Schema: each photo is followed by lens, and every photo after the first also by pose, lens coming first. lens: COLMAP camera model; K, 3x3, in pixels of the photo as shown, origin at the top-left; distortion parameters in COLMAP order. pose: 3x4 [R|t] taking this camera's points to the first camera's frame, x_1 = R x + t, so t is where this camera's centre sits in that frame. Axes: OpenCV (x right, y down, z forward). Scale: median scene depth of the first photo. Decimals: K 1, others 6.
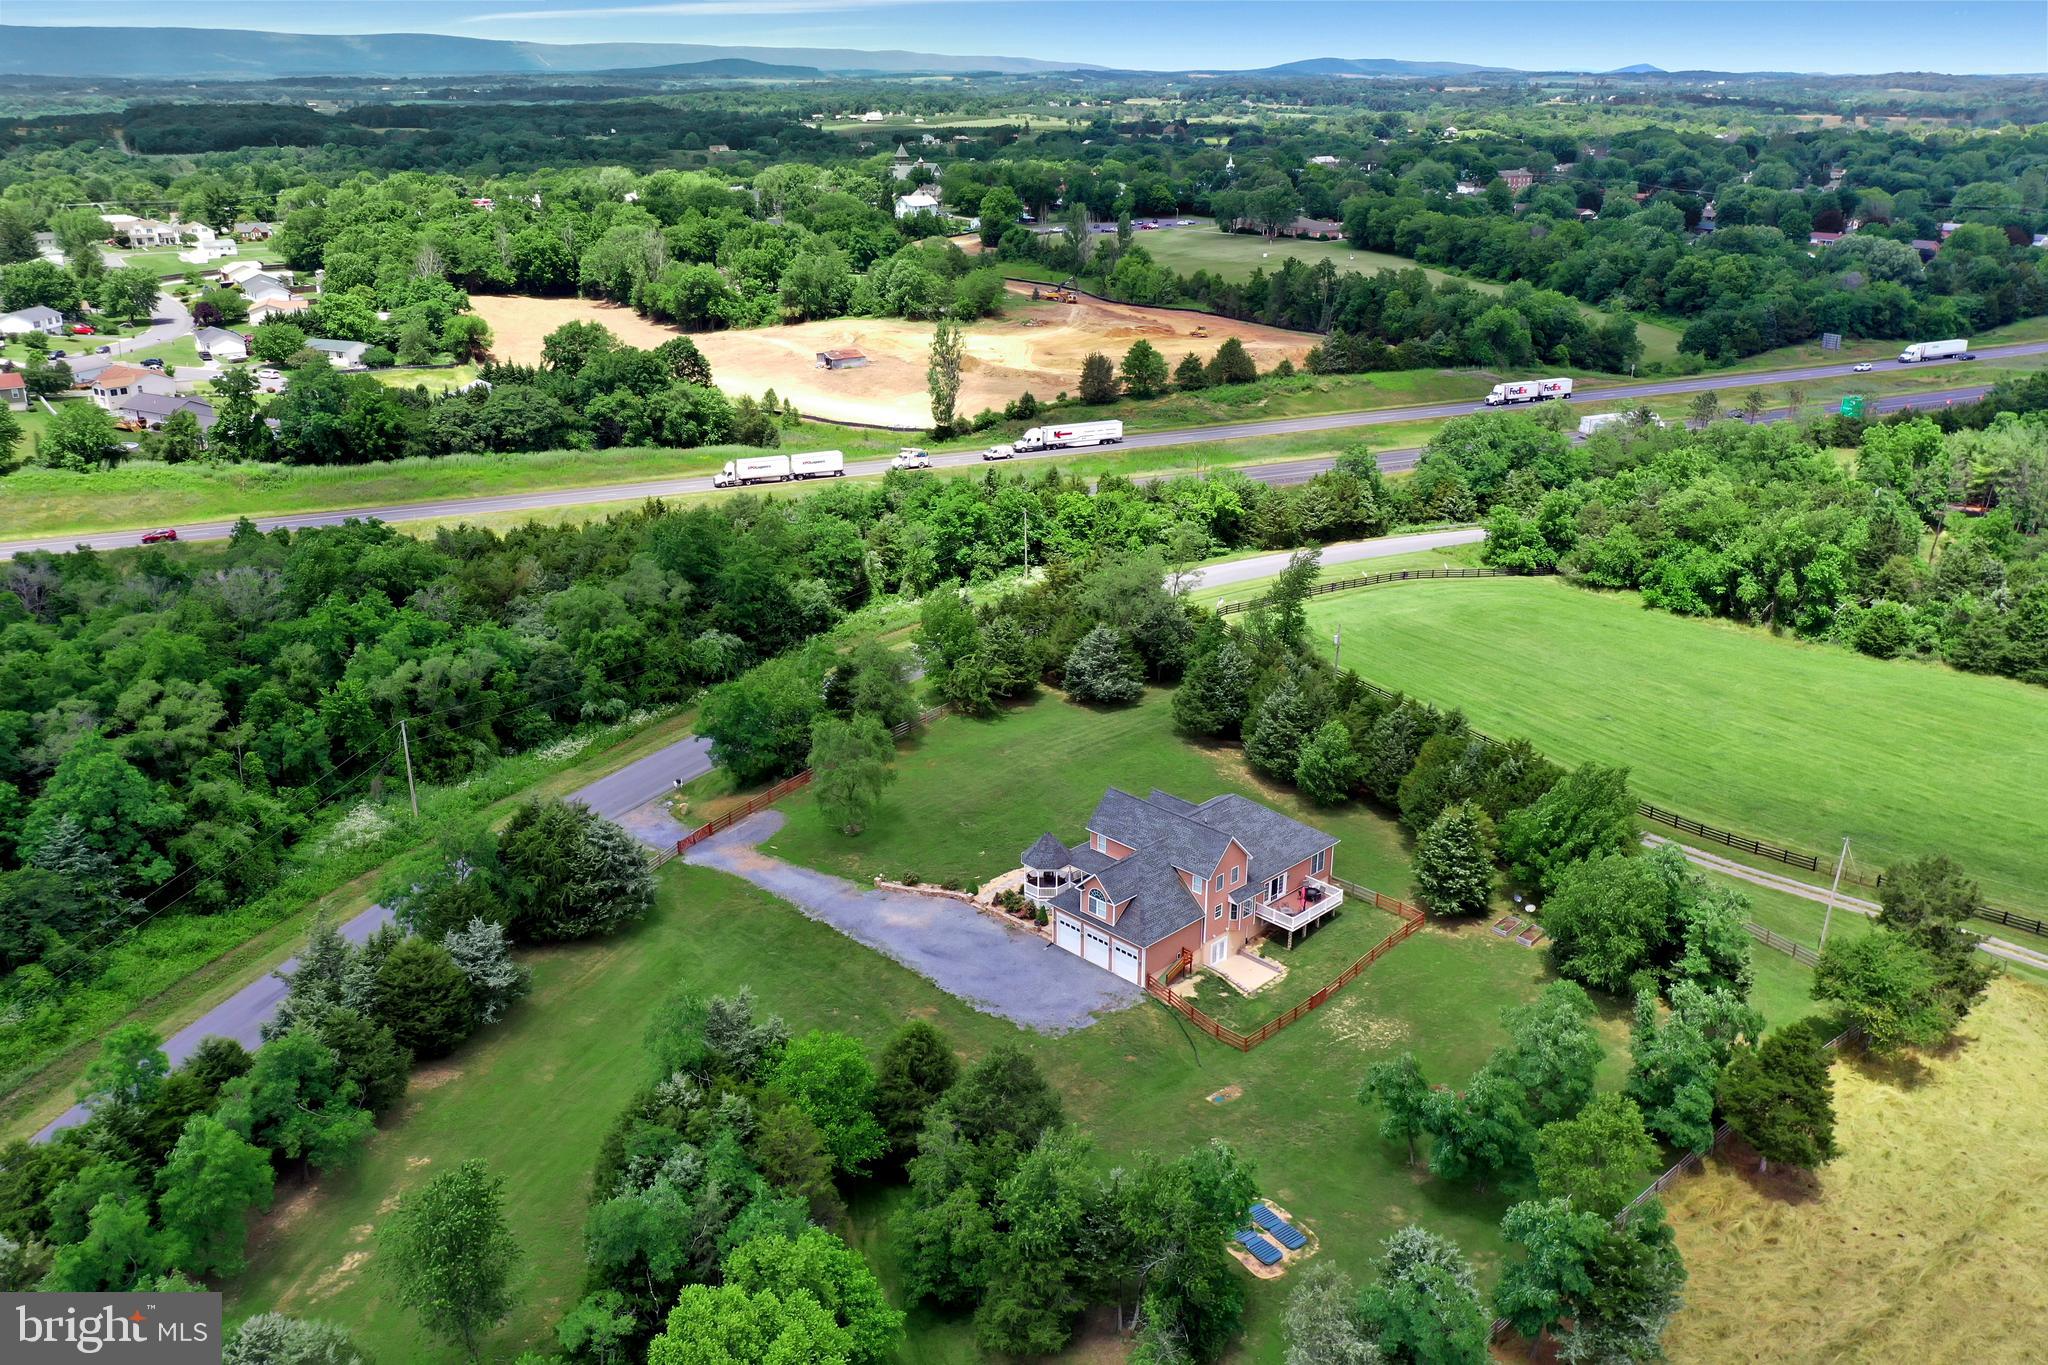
lens RADIAL K [[1613.8, 0, 1006.3], [0, 1613.8, 685.2], [0, 0, 1]] dist [-0.004149, 0.004228]
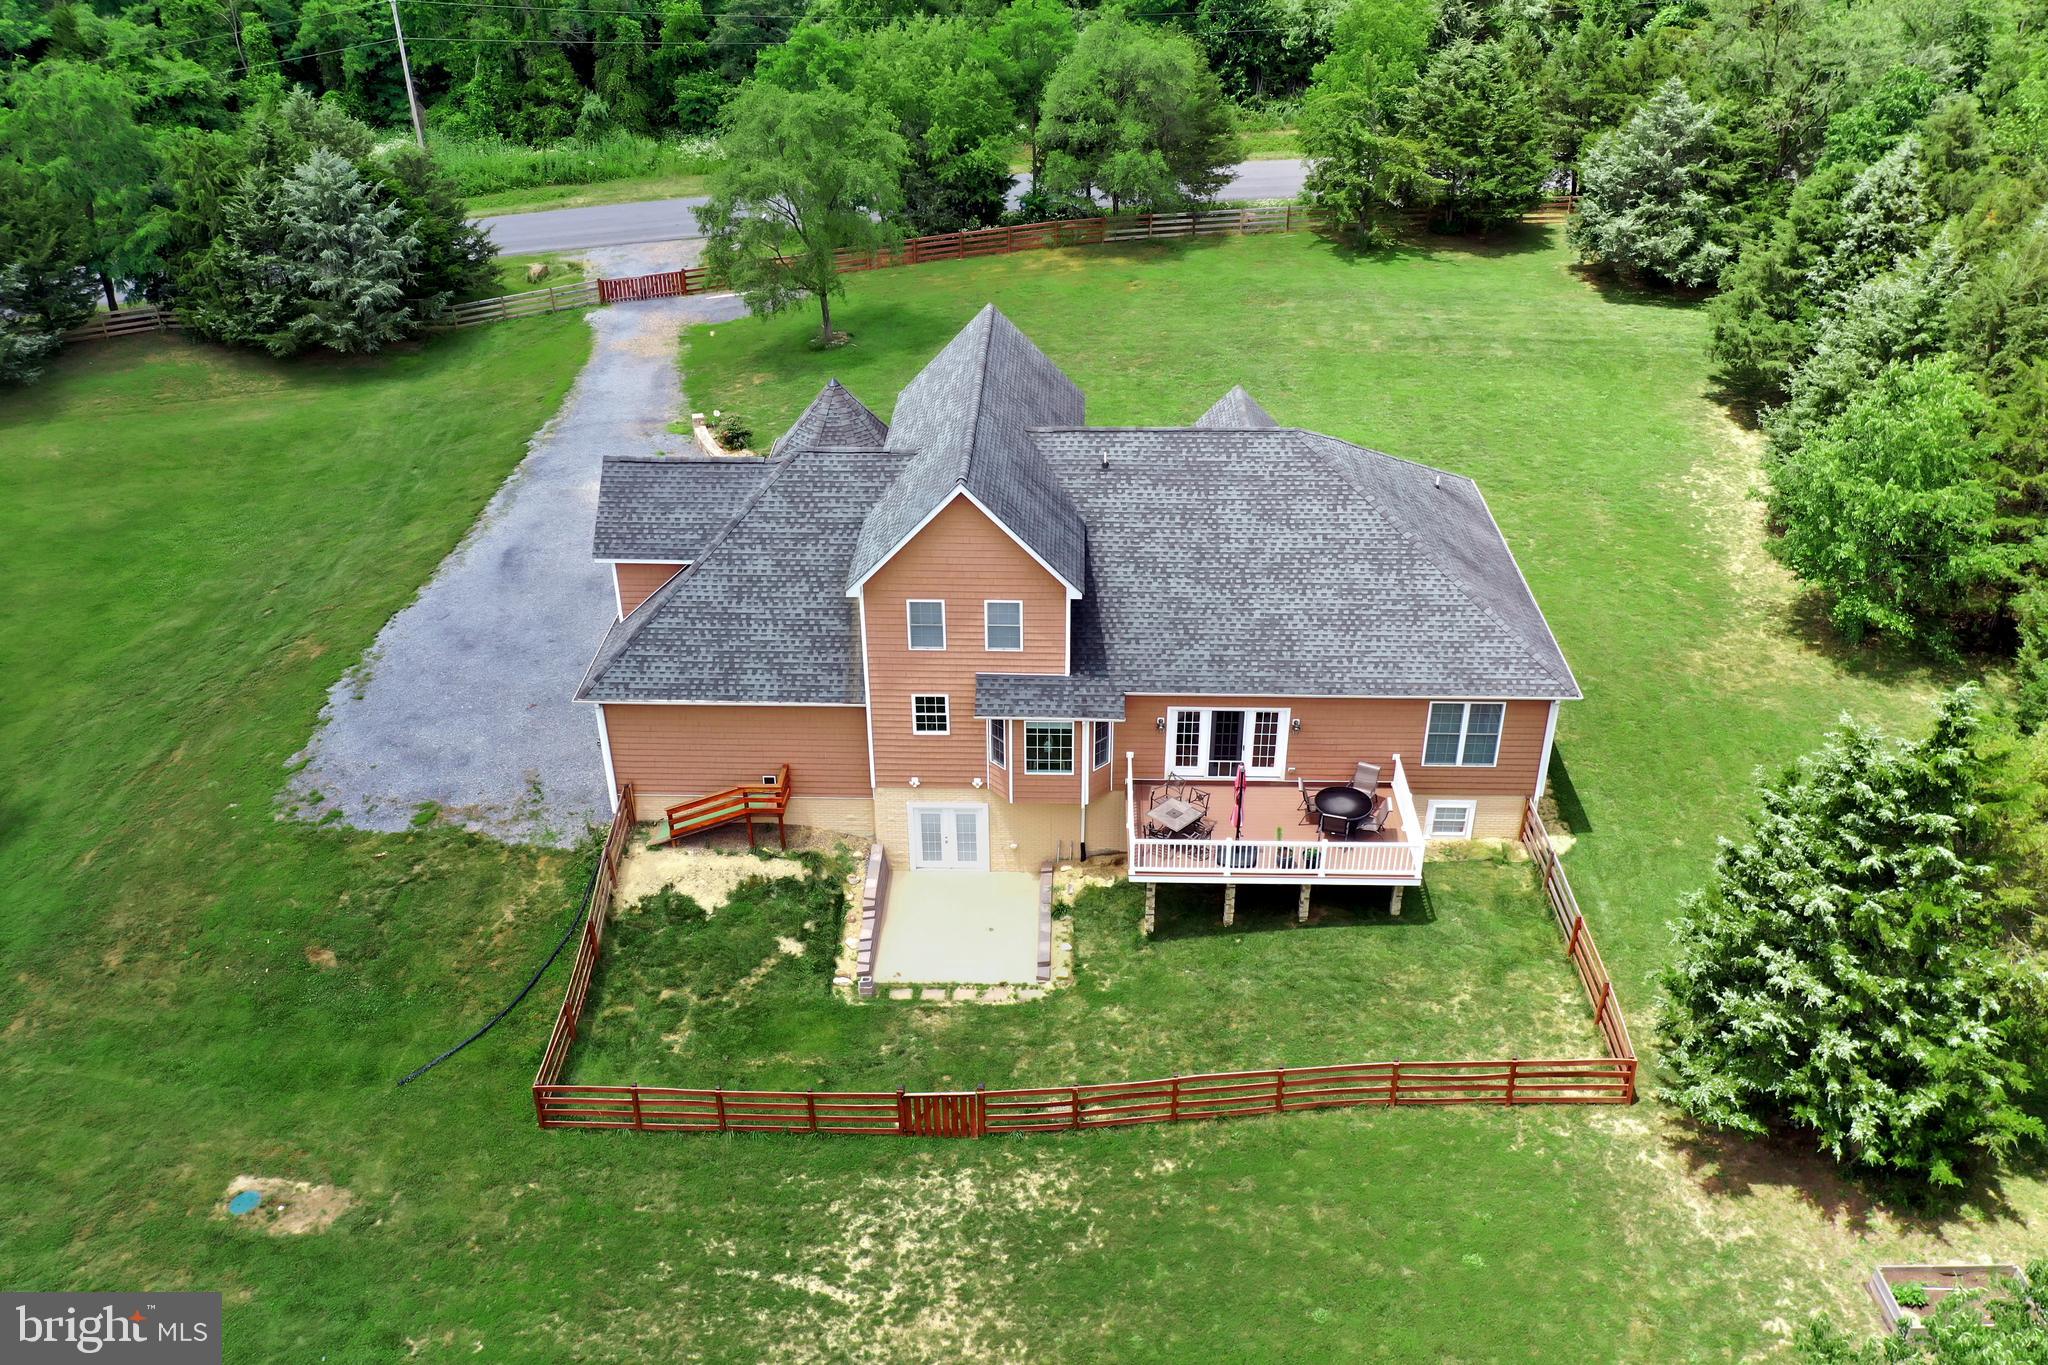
lens RADIAL K [[1613.8, 0, 1006.3], [0, 1613.8, 685.2], [0, 0, 1]] dist [-0.004149, 0.004228]
pose [[0.688608, 0.367717, -0.624982, 0.264880], [-0.246414, 0.929259, 0.275243, 0.034970], [0.681982, -0.035531, 0.730506, 0.613480]]
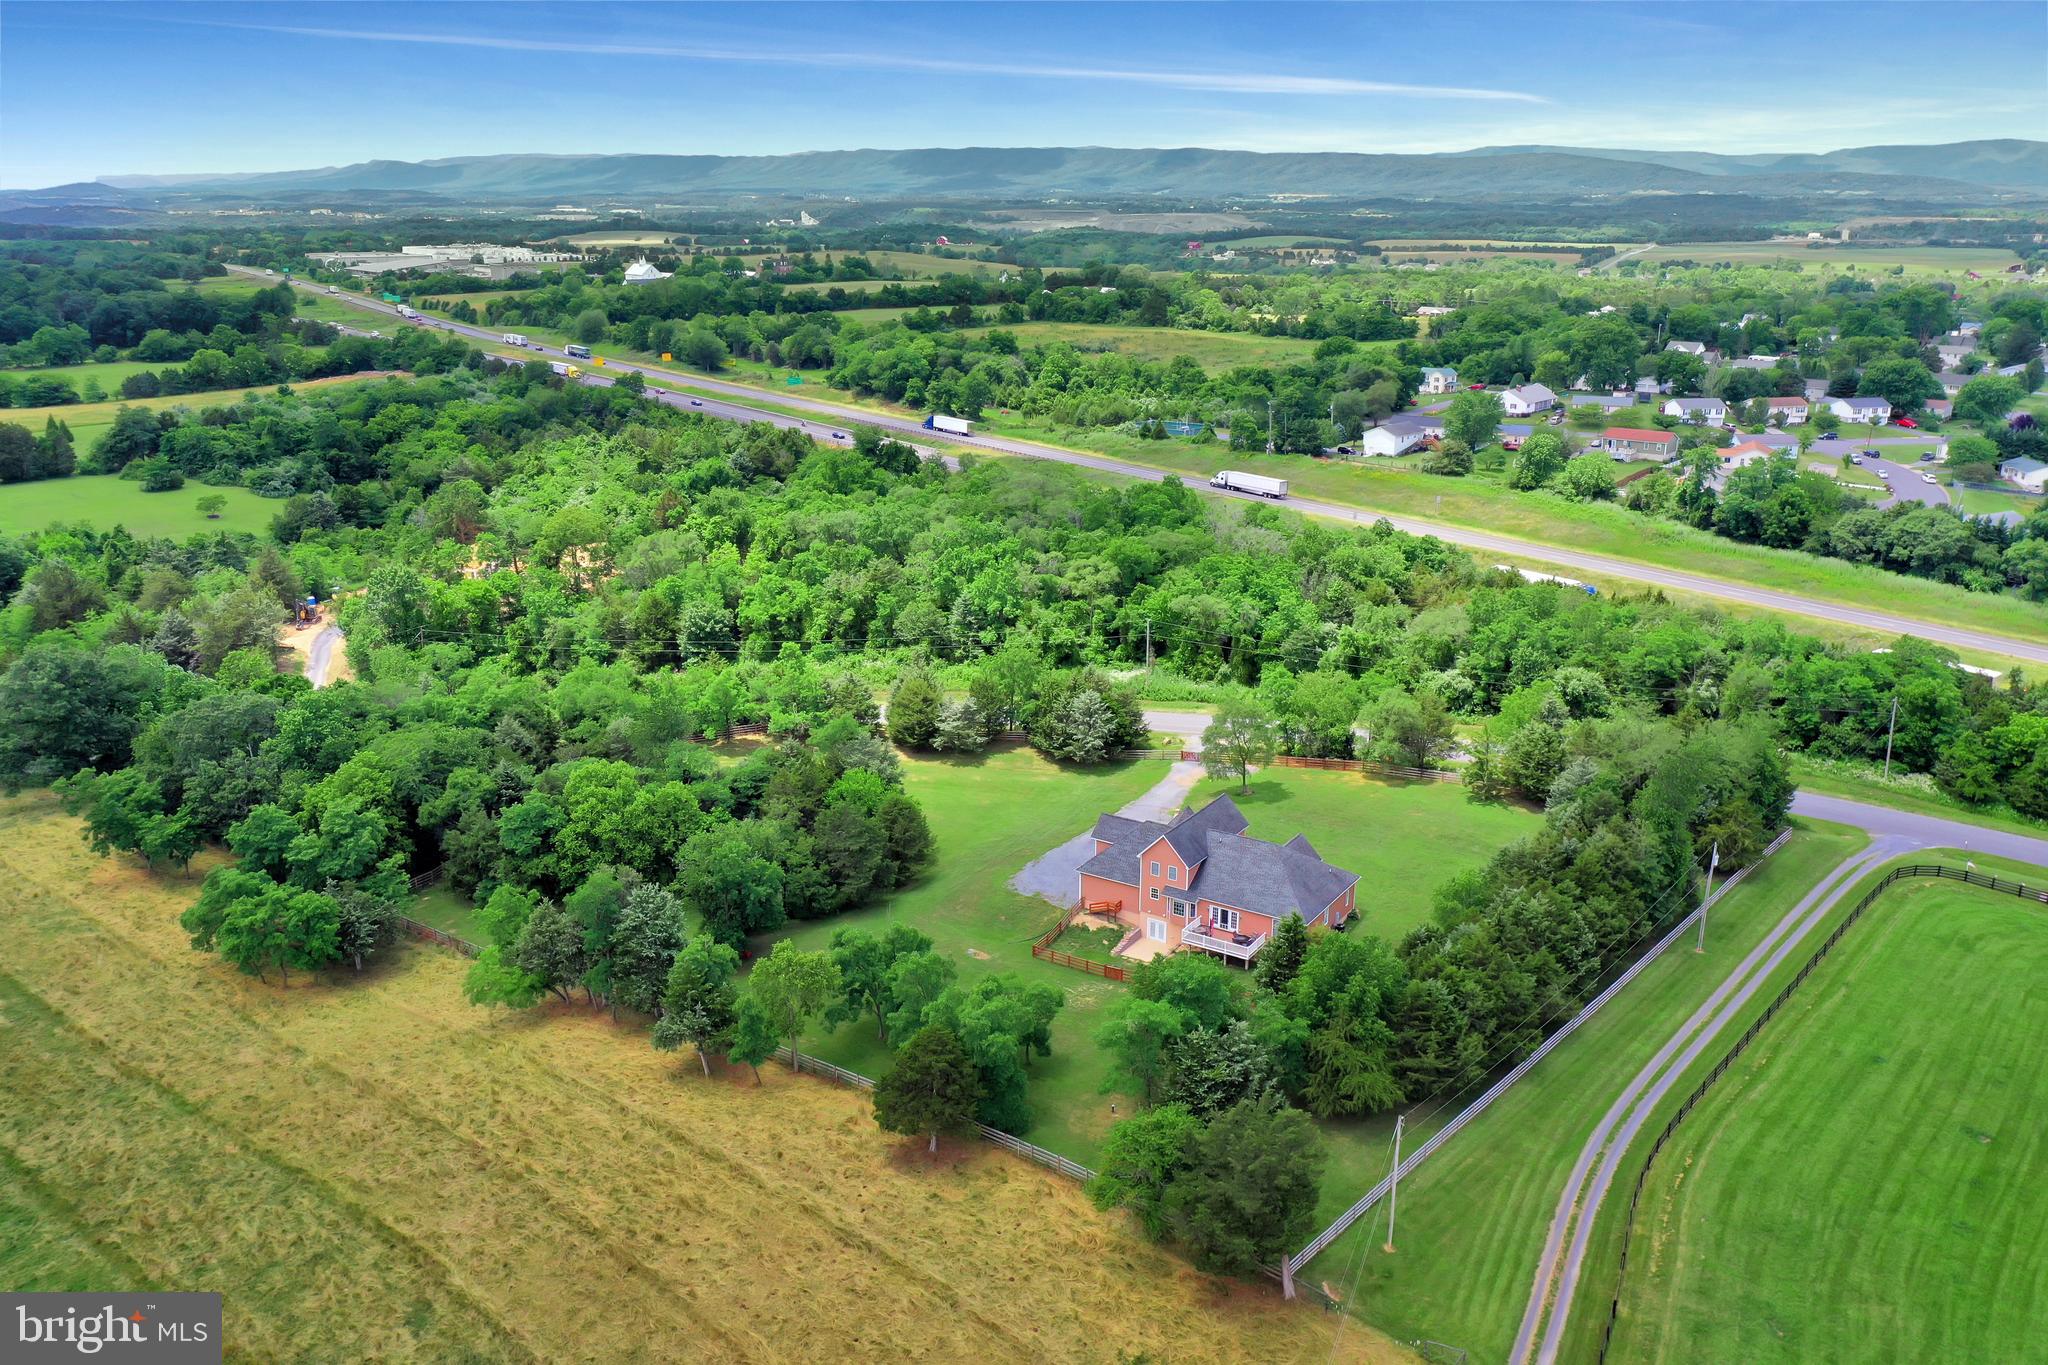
lens RADIAL K [[1613.8, 0, 1006.3], [0, 1613.8, 685.2], [0, 0, 1]] dist [-0.004149, 0.004228]
pose [[0.215200, 0.286210, -0.933688, 0.938718], [-0.342837, 0.917377, 0.202192, -0.165010], [0.914413, 0.276591, 0.295543, 0.391207]]
